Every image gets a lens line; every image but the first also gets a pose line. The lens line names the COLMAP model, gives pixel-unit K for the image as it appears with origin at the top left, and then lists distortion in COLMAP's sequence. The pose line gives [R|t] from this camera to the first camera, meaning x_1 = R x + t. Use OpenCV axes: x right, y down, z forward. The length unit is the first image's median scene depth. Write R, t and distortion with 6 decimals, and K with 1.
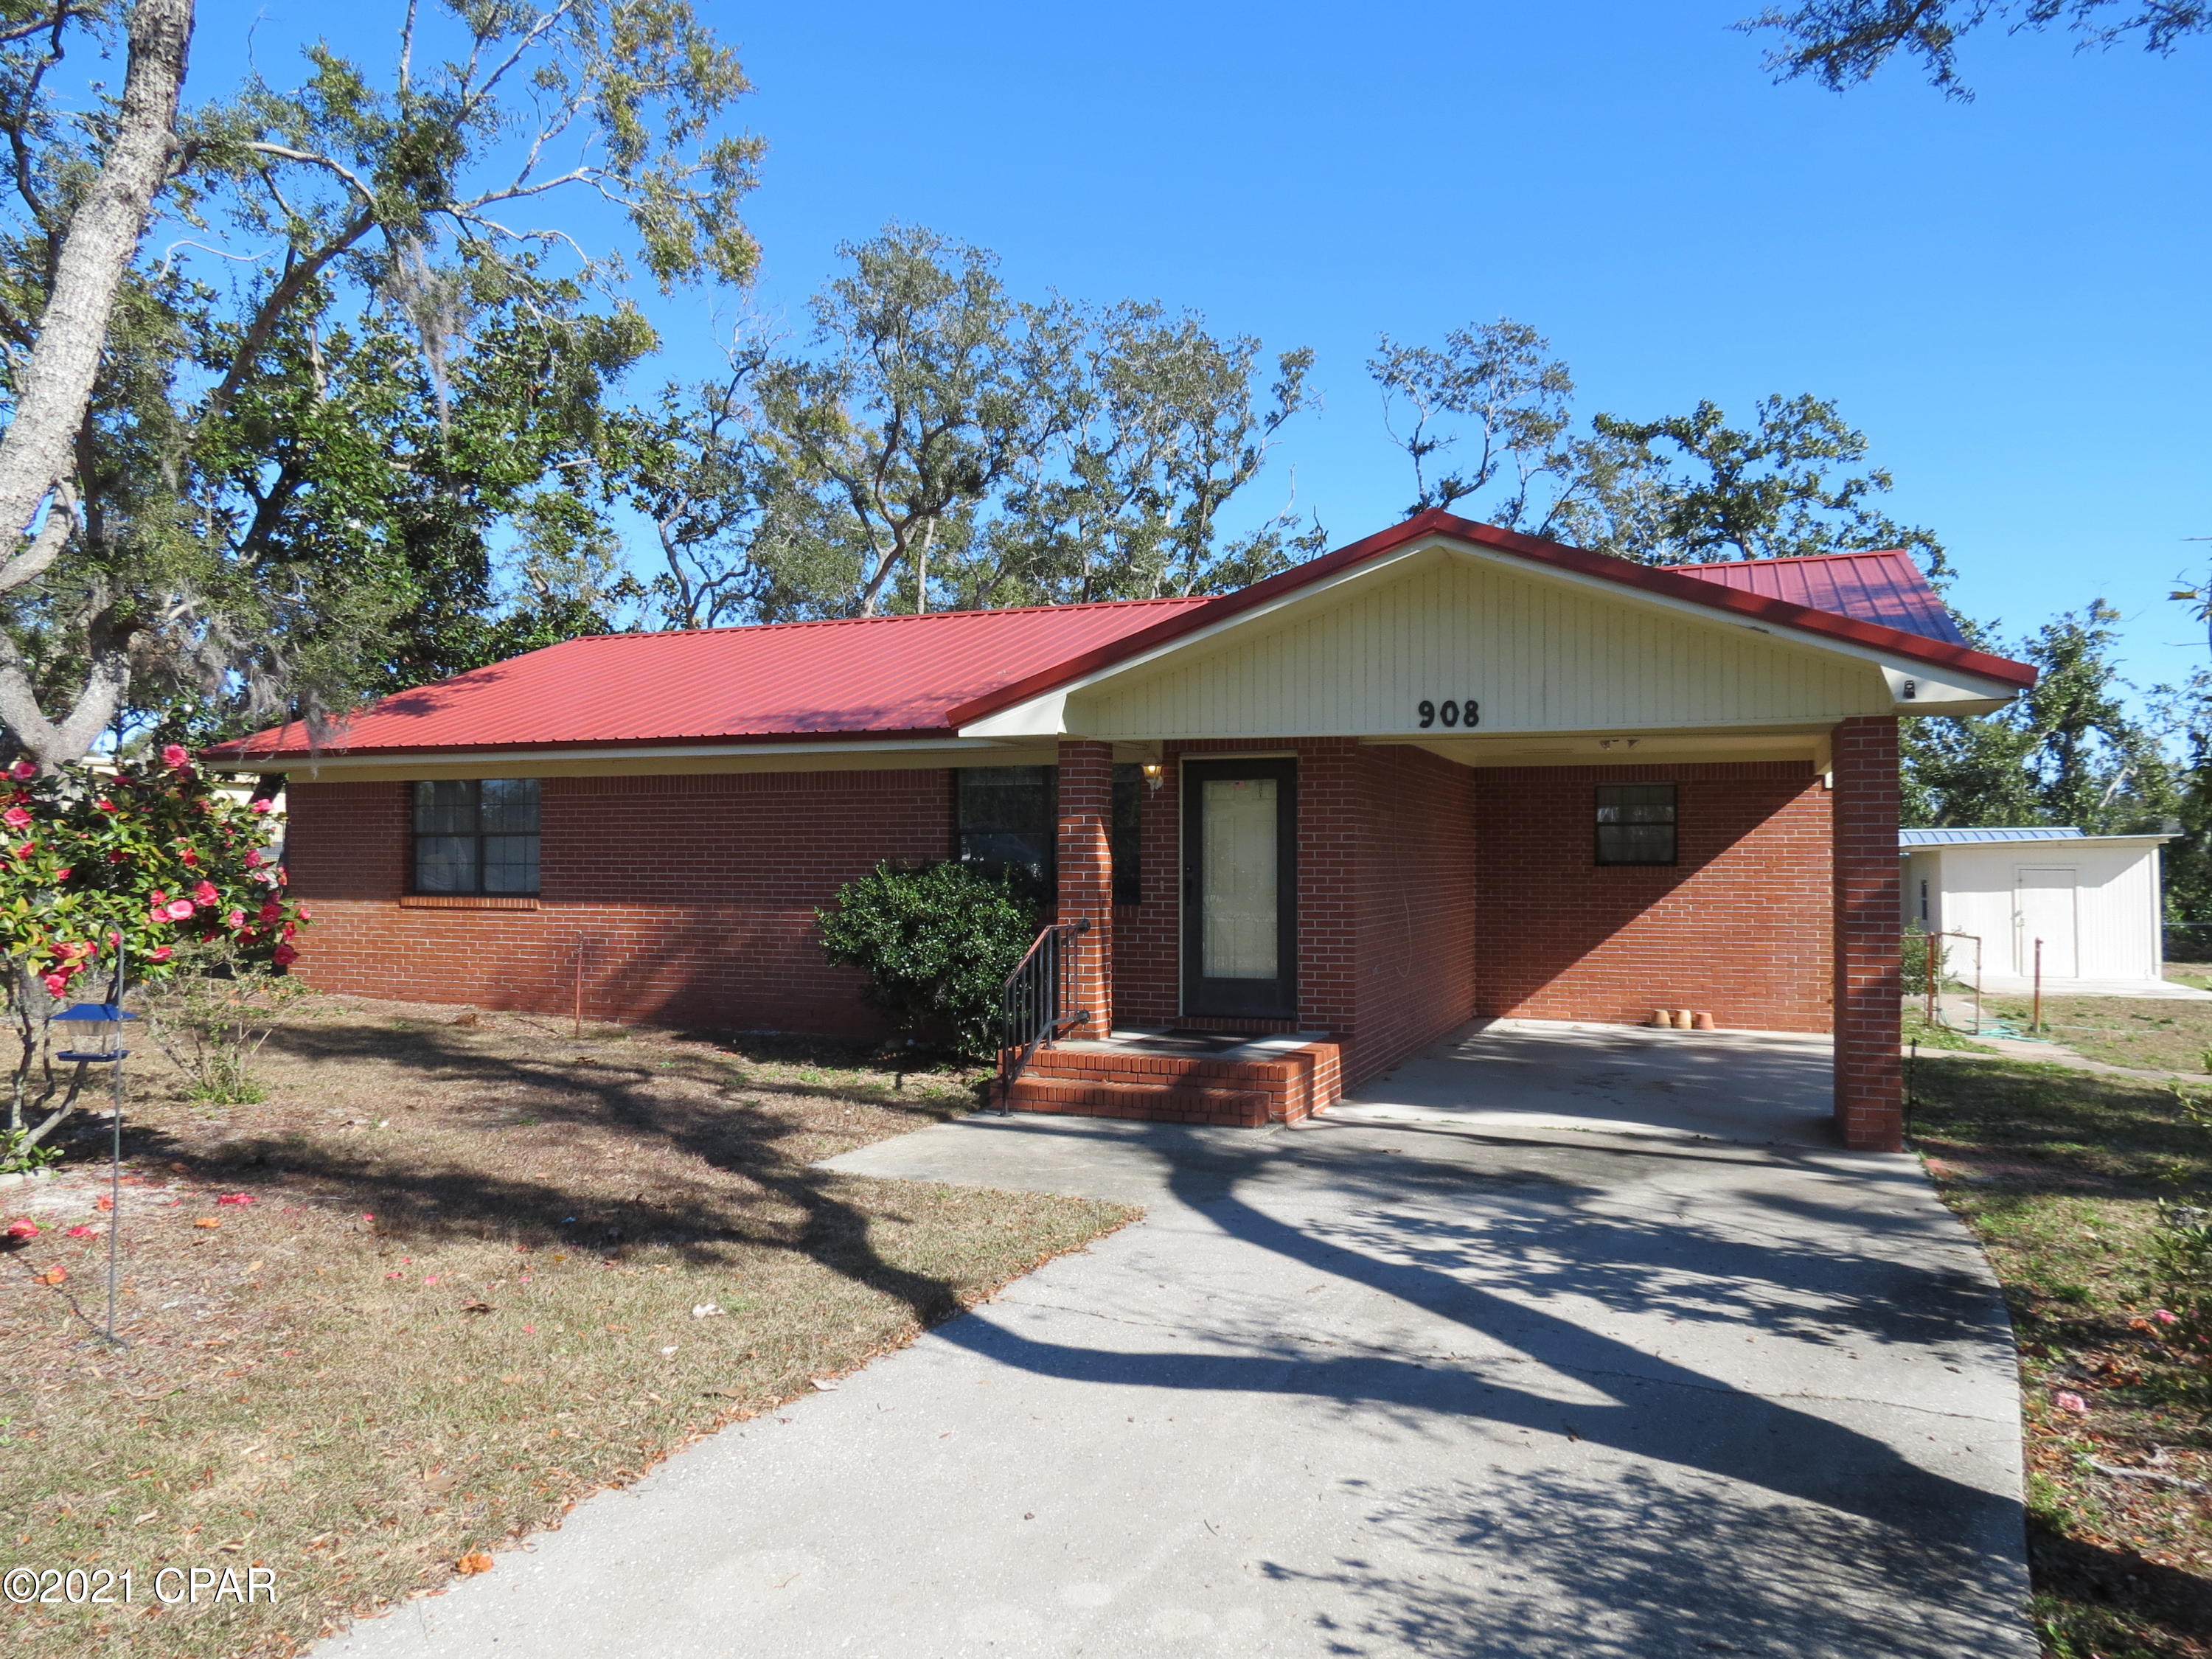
lens RADIAL K [[1558.3, 0, 1098.9], [0, 1558.3, 830.7], [0, 0, 1]] dist [-0.016295, 0.006755]
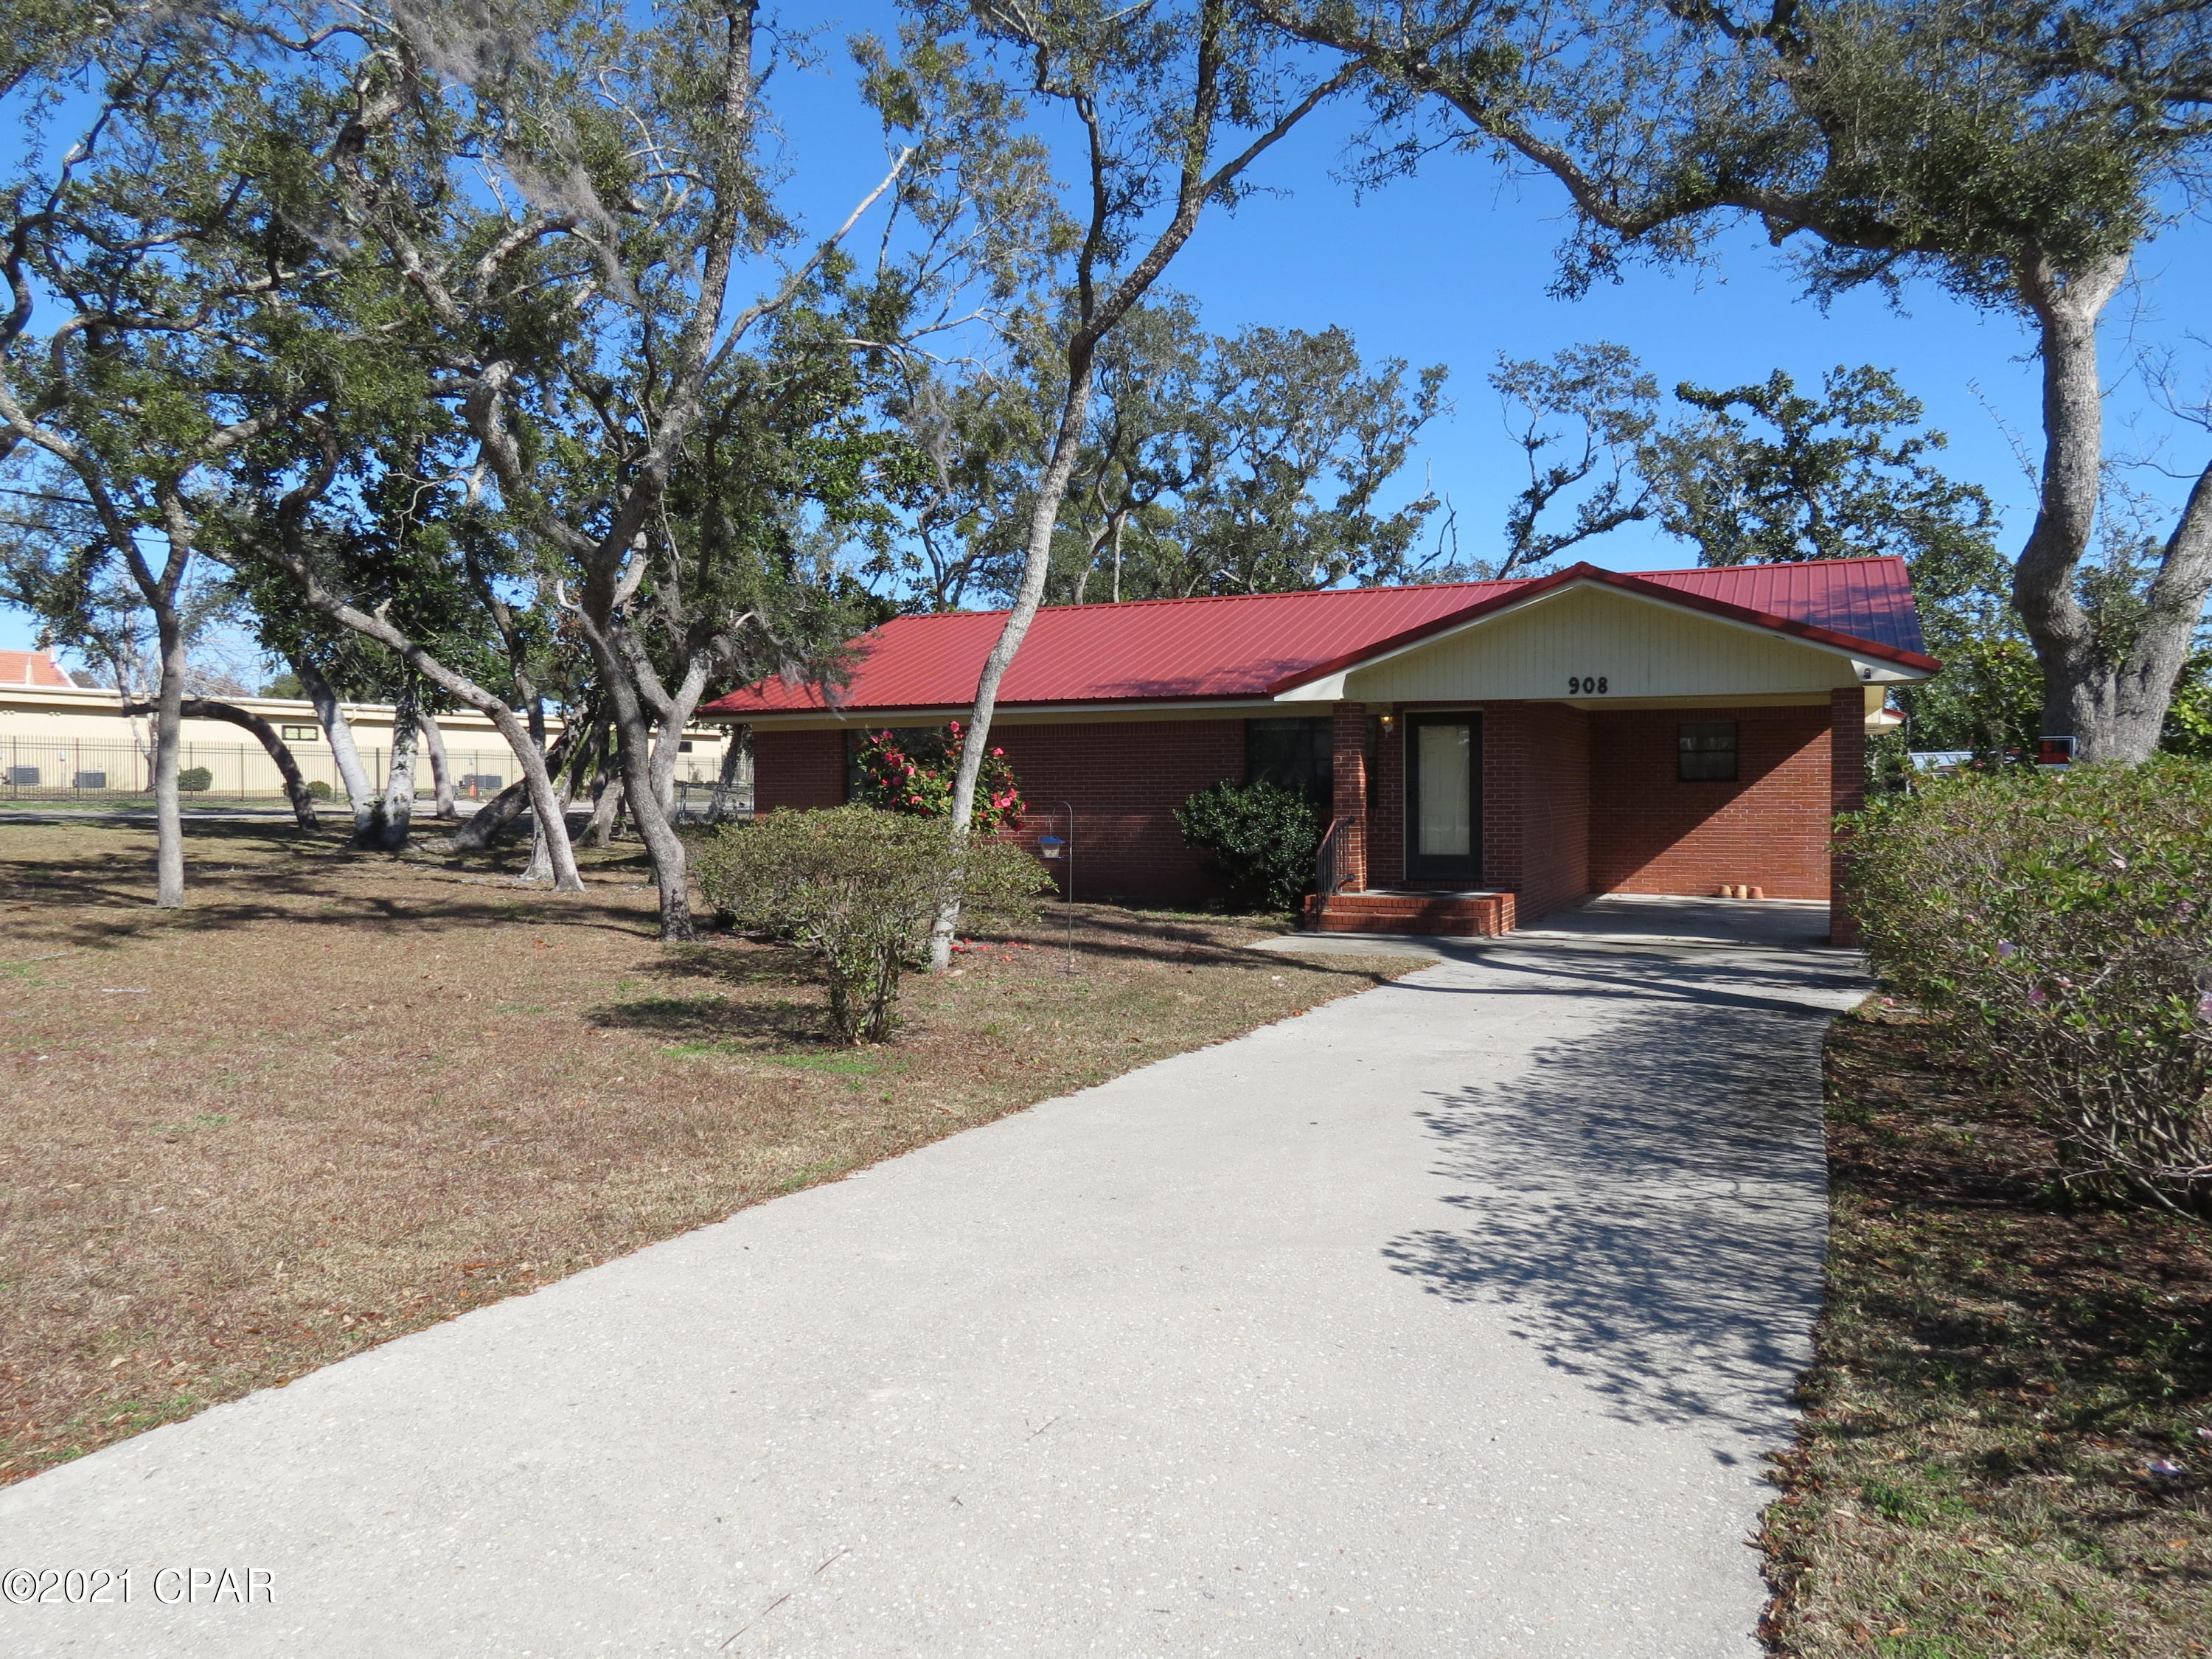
lens RADIAL K [[1558.3, 0, 1111.4], [0, 1558.3, 823.8], [0, 0, 1]] dist [-0.016295, 0.006755]
pose [[0.999252, -0.007476, -0.037953, -0.081205], [0.009027, 0.999123, 0.040881, -0.000886], [0.037614, -0.041193, 0.998443, -0.246639]]
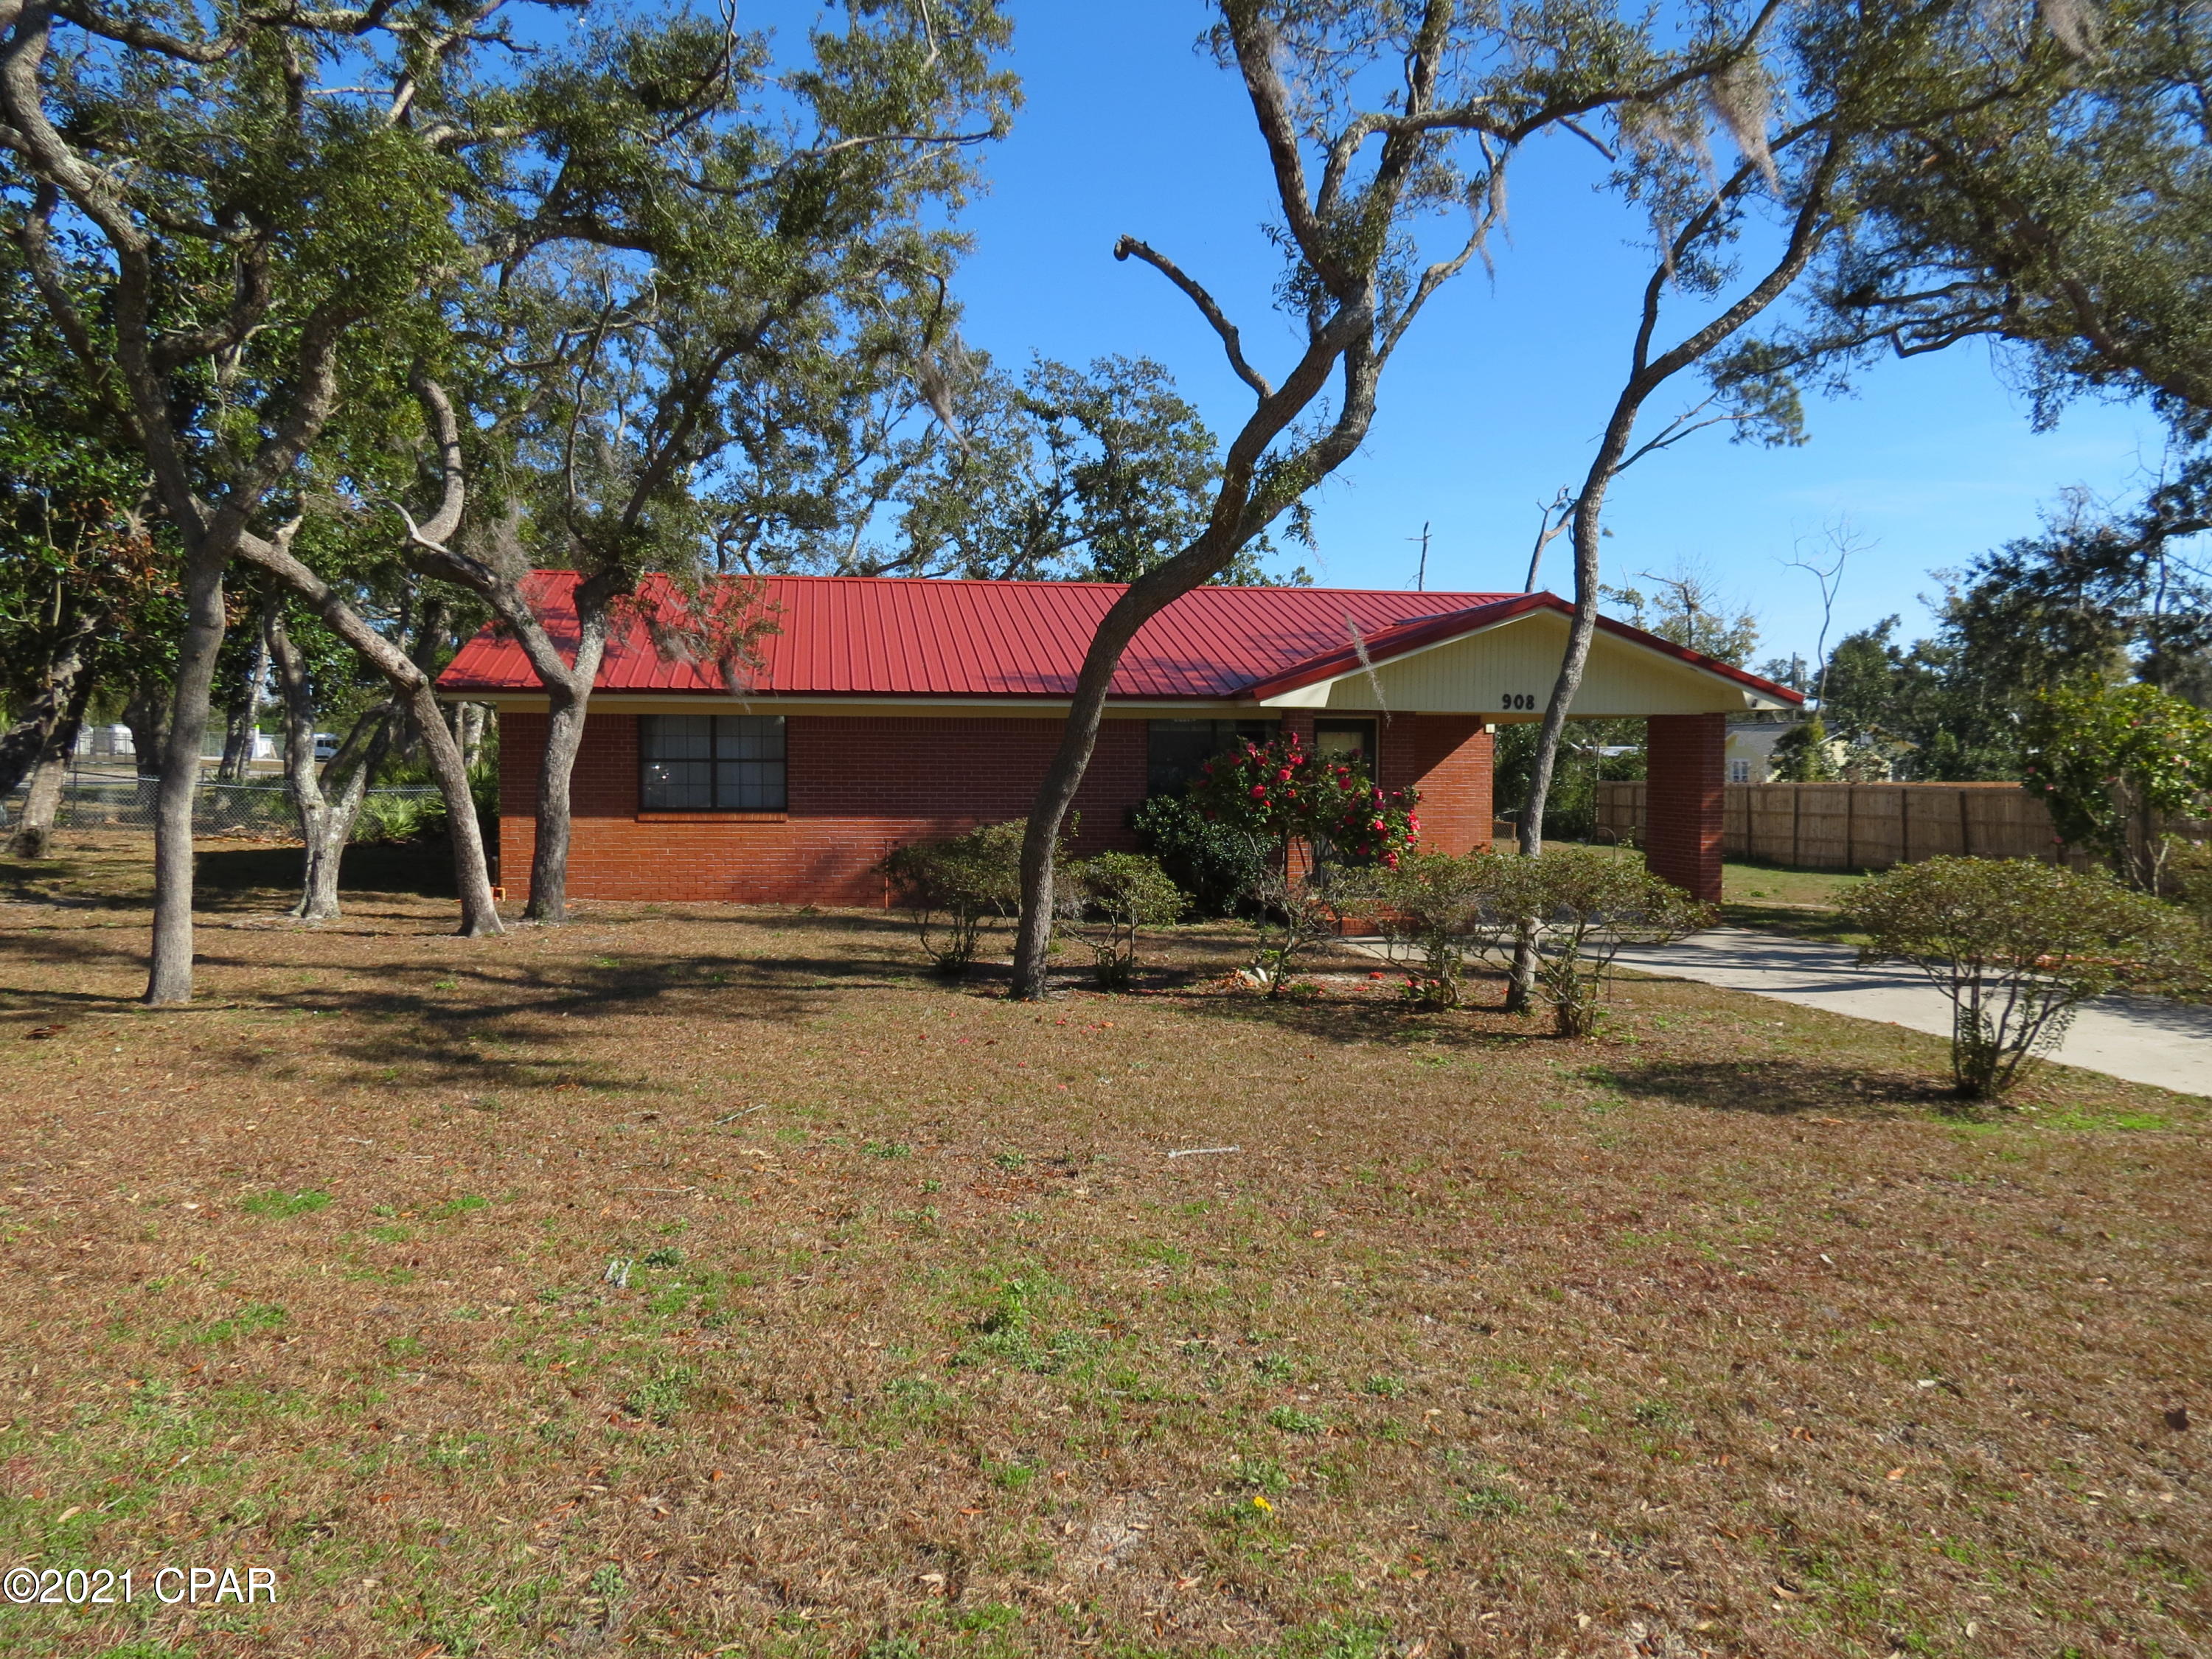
lens RADIAL K [[1558.3, 0, 1106.1], [0, 1558.3, 821.9], [0, 0, 1]] dist [-0.016295, 0.006755]
pose [[0.848837, -0.018847, 0.528319, -0.436301], [-0.013400, 0.998276, 0.057141, -0.012988], [-0.528486, -0.055583, 0.847121, -0.104229]]
